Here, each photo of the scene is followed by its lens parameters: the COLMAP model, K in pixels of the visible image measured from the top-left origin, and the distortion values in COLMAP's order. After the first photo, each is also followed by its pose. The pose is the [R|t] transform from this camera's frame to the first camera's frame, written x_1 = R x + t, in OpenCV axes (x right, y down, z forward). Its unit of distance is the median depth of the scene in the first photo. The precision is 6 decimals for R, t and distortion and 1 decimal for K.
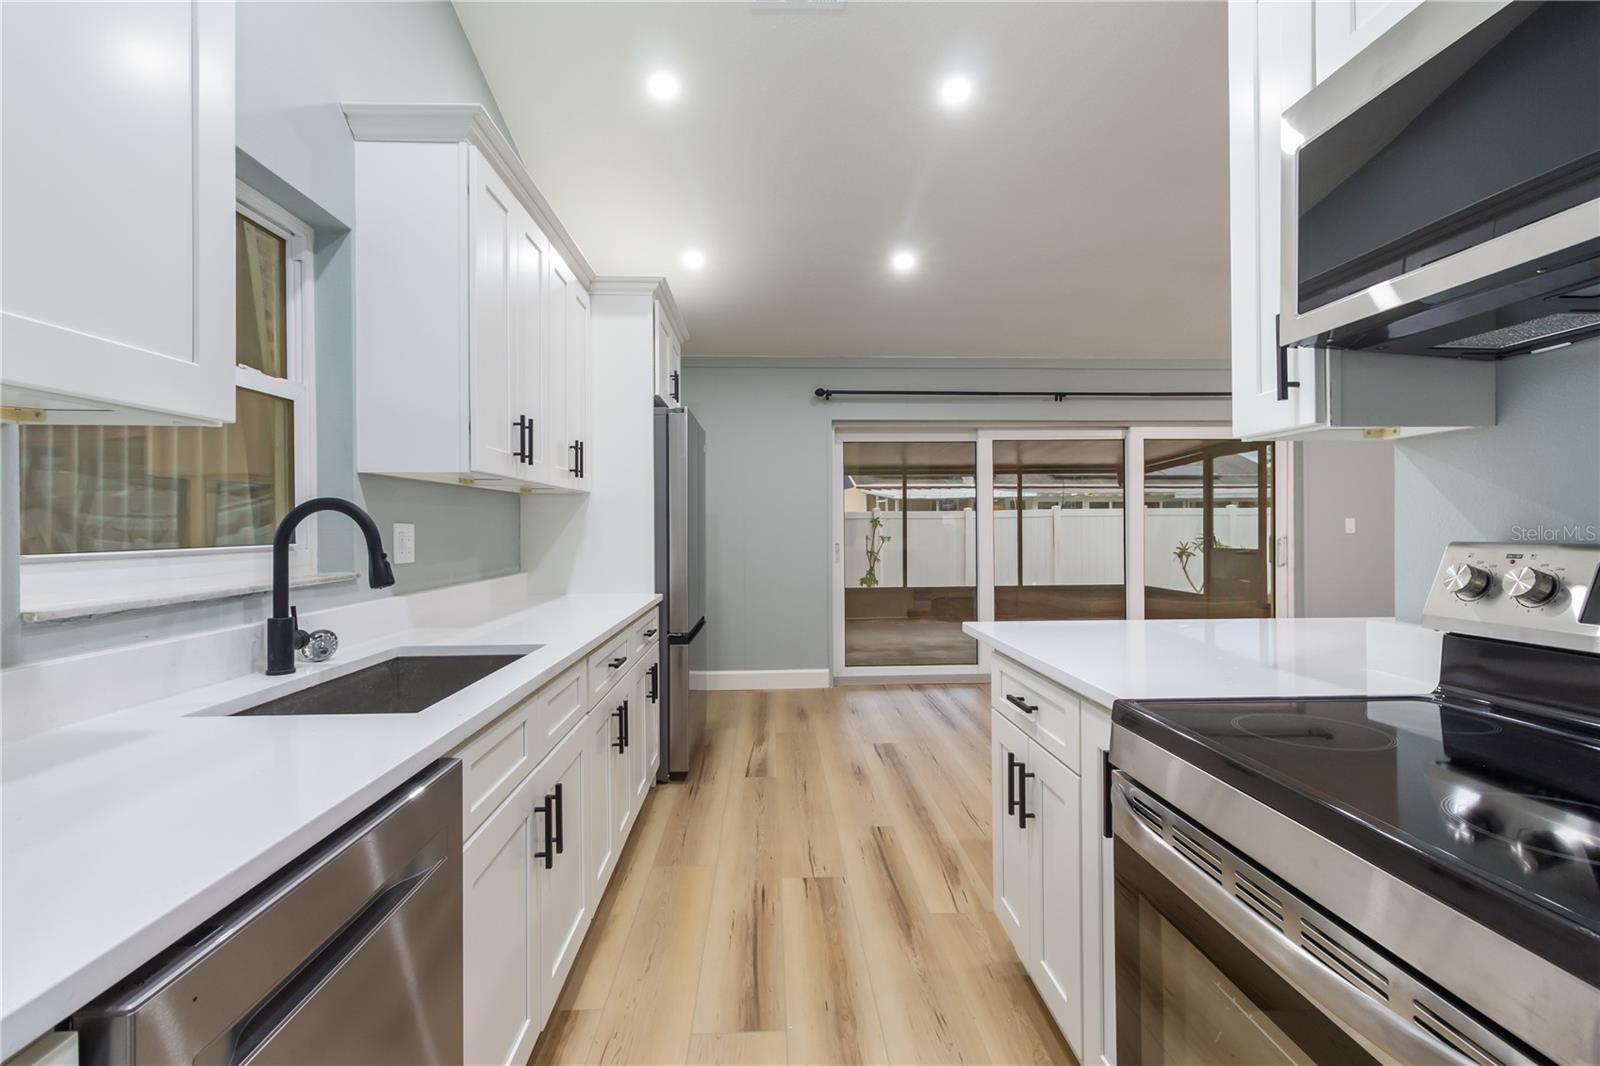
lens RADIAL K [[748.1, 0, 792.1], [0, 748.1, 527.5], [0, 0, 1]] dist [0.002159, 0.002644]
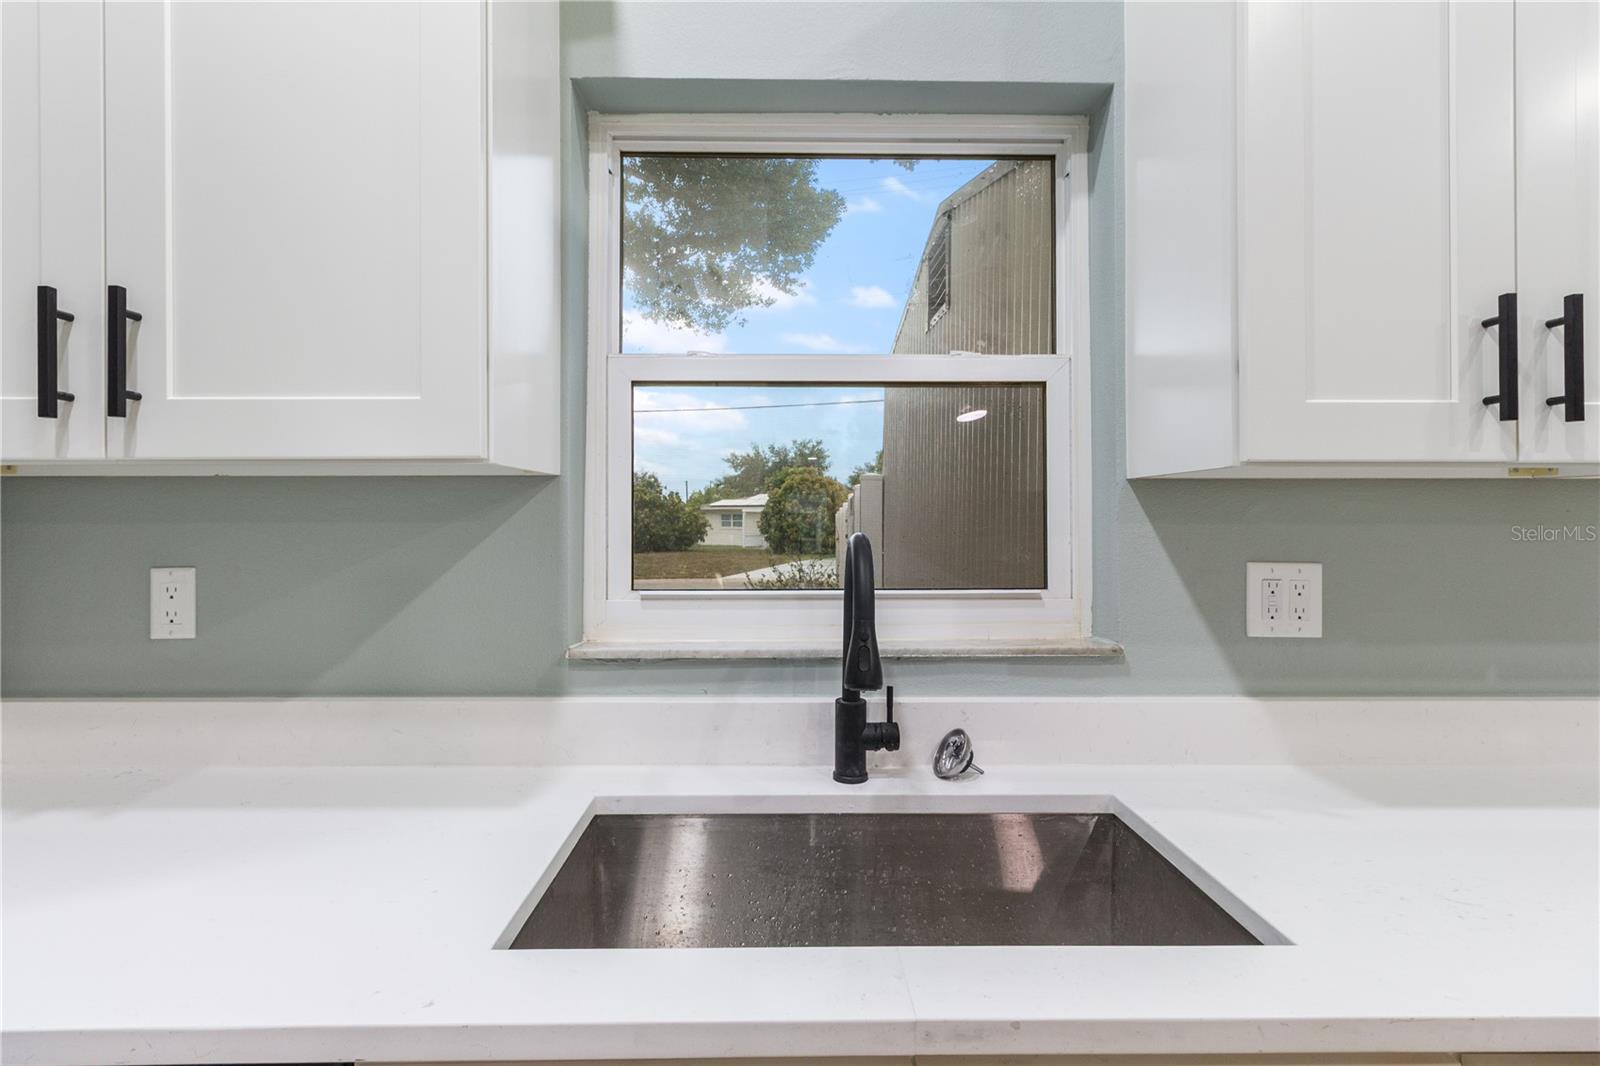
lens RADIAL K [[748.1, 0, 787.3], [0, 748.1, 524.0], [0, 0, 1]] dist [0.002159, 0.002644]
pose [[-0.004728, -0.010668, -0.999932, 0.014545], [-0.004224, 0.999934, -0.010648, -0.019692], [0.999980, 0.004173, -0.004773, 0.489582]]
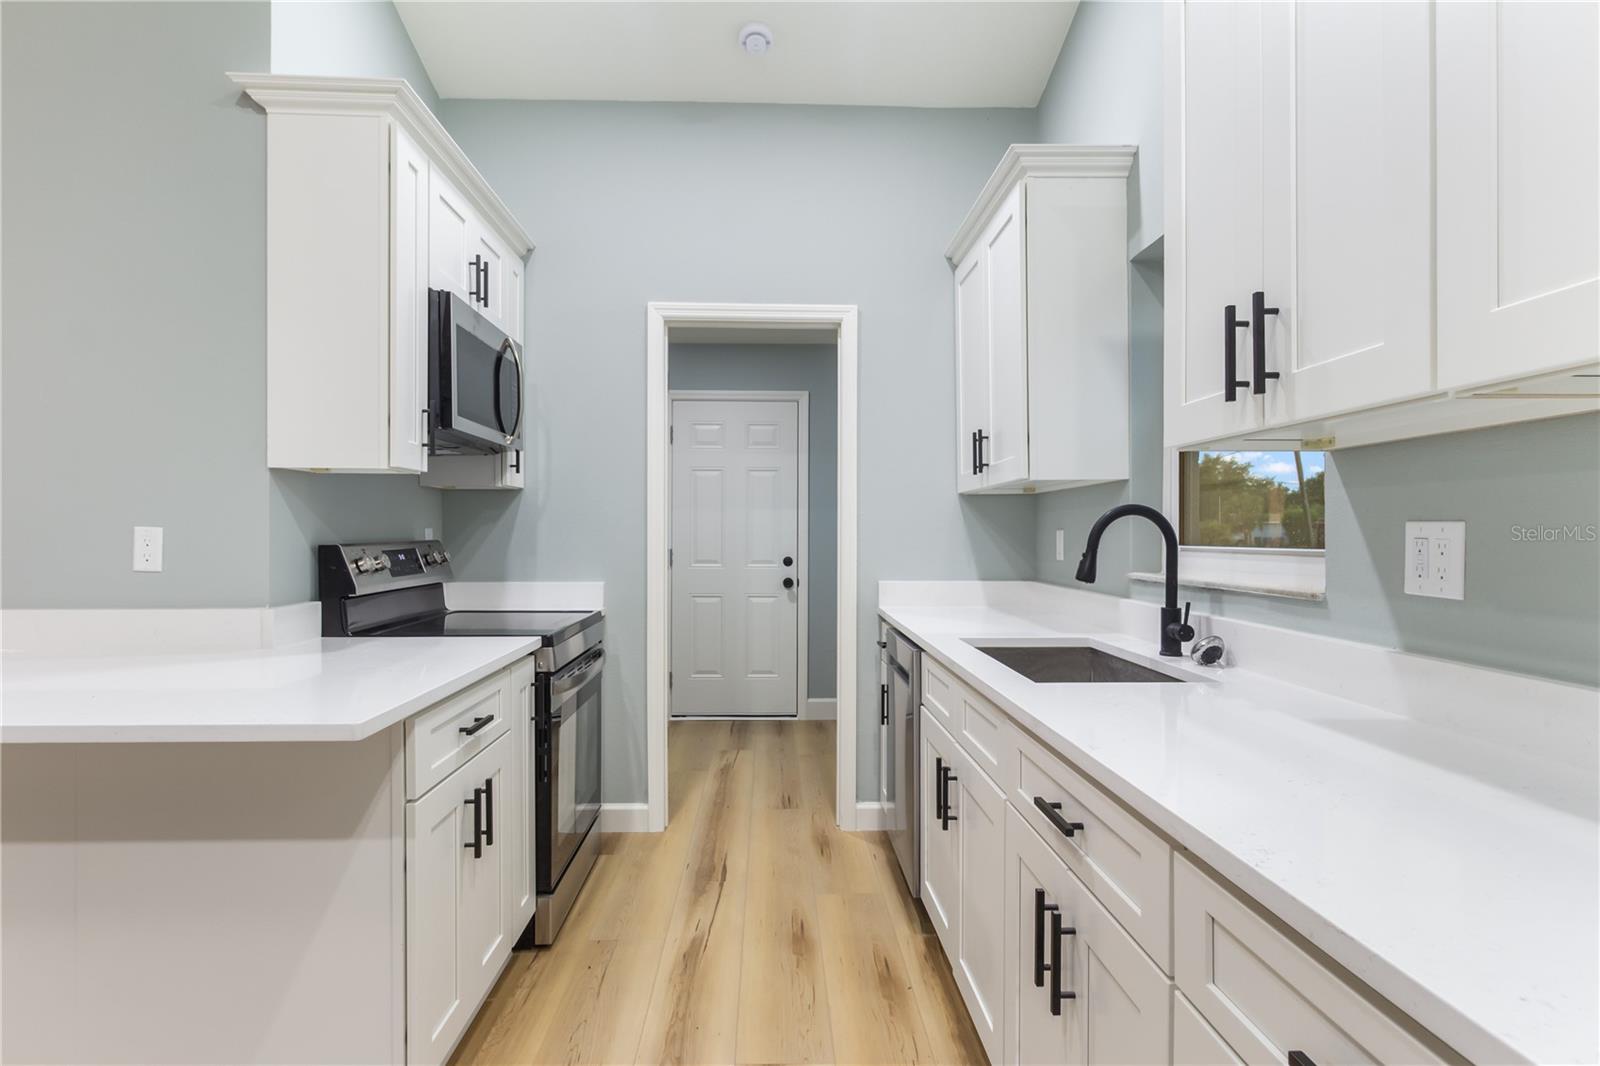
lens RADIAL K [[877.6, 0, 800.0], [0, 877.6, 532.7], [0, 0, 1]] dist [0.004132, 0.000418]
pose [[-0.999853, 0.009515, -0.014256, -0.049834], [0.009452, 0.999945, 0.004496, -0.003358], [0.014298, 0.004361, -0.999888, 1.220122]]
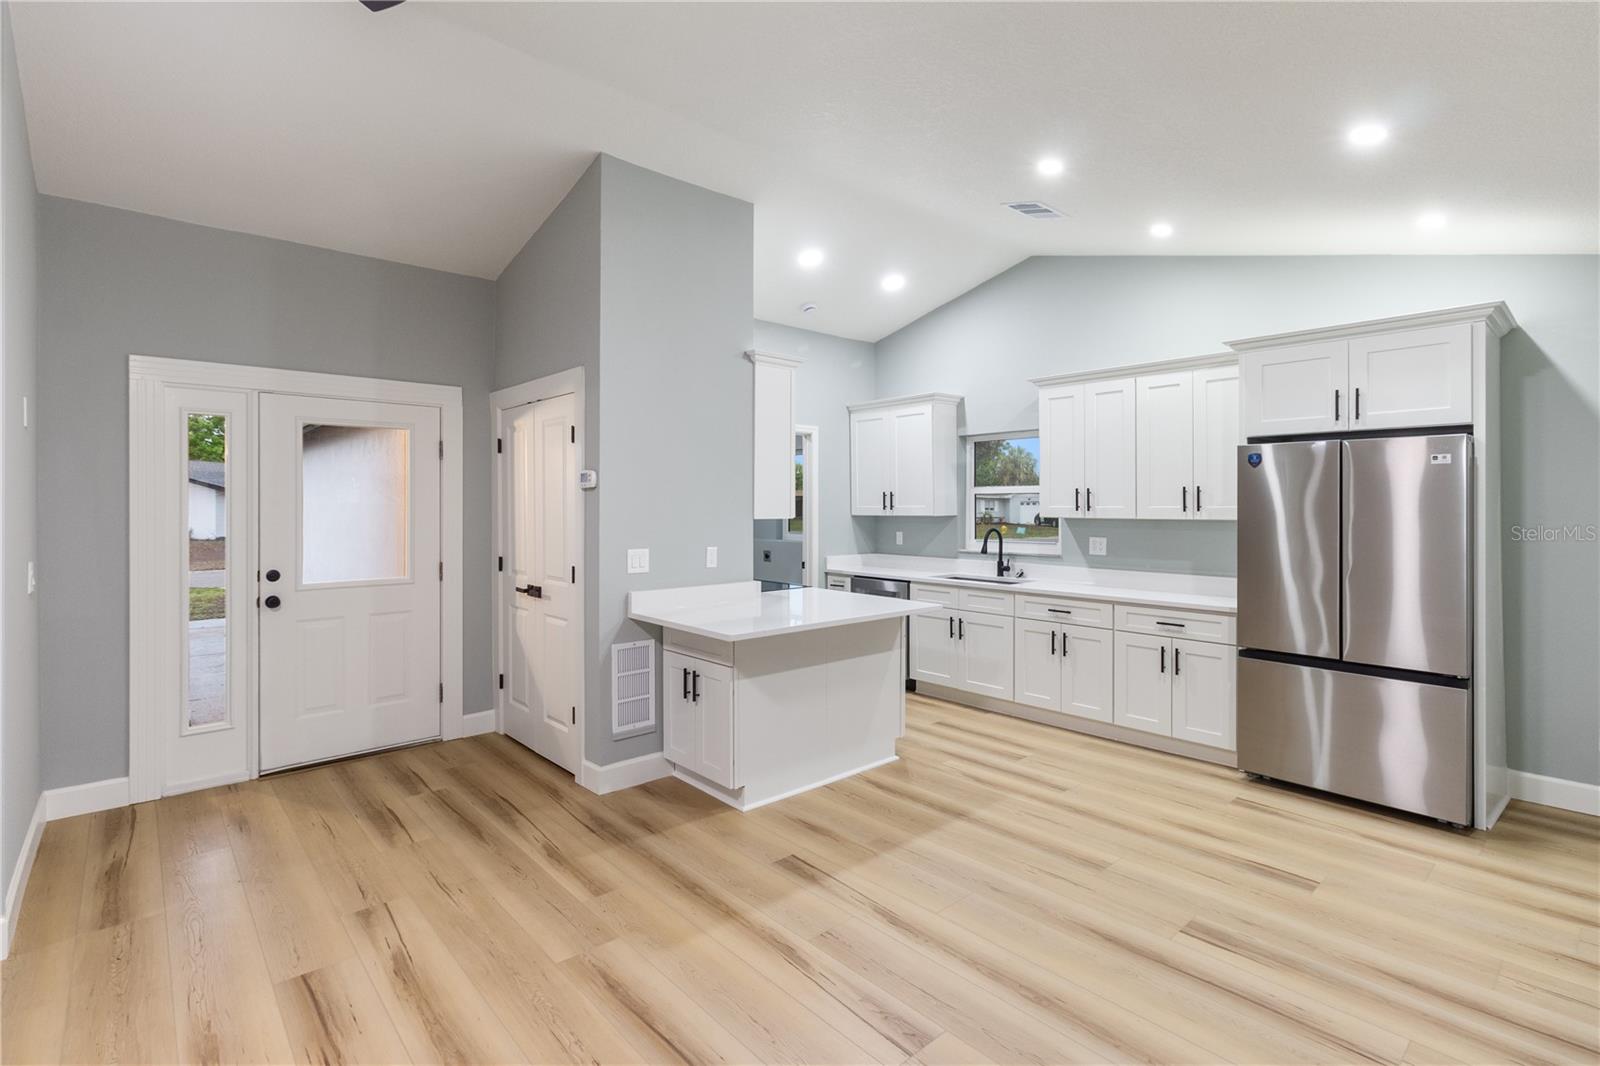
lens RADIAL K [[748.1, 0, 806.9], [0, 748.1, 511.3], [0, 0, 1]] dist [0.002159, 0.002644]
pose [[-0.753962, 0.015232, -0.656741, 1.237071], [0.005709, 0.999845, 0.016636, -0.095904], [0.656893, 0.008794, -0.753933, 1.612884]]
